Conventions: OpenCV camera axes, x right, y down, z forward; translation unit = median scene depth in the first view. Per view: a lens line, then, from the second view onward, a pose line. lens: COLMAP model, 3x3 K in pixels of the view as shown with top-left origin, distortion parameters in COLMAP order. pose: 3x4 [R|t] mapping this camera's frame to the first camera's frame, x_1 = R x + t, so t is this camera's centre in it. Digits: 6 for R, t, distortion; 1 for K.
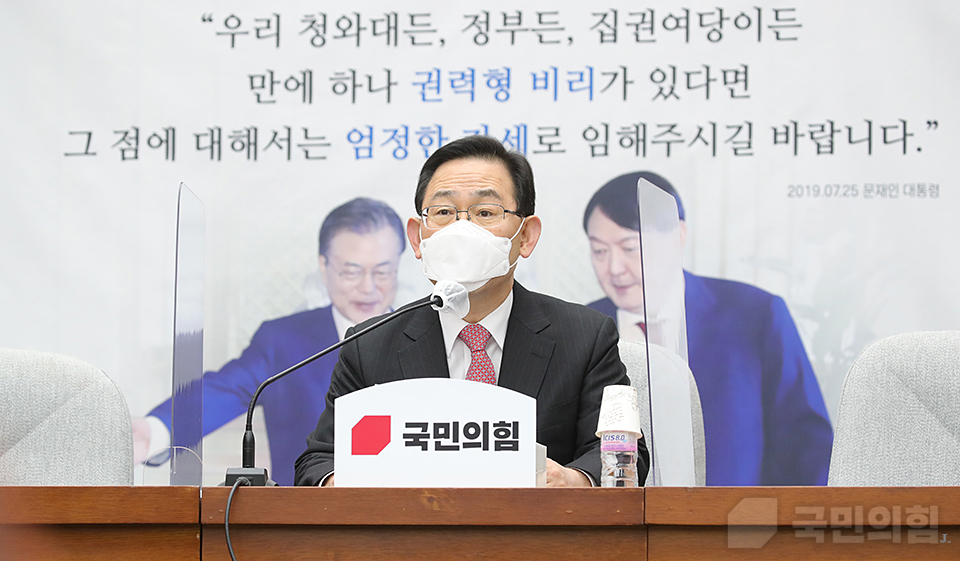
lens RADIAL K [[3971.8, 0, 480.0], [0, 3971.8, 280.5], [0, 0, 1]] dist [0.254542, -0.168483]
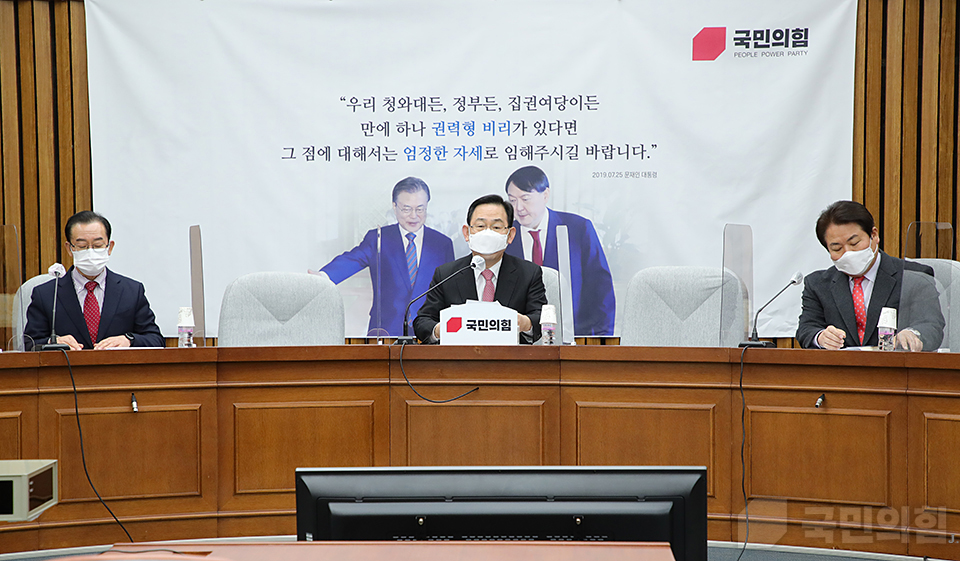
lens RADIAL K [[2169.4, 0, 479.6], [0, 2169.4, 313.8], [0, 0, 1]] dist [0.428418, -0.088533]
pose [[0.998661, -0.008050, 0.051097, -0.055523], [0.002141, 0.993402, 0.114662, -0.087920], [-0.051683, -0.114399, 0.992090, -0.281193]]
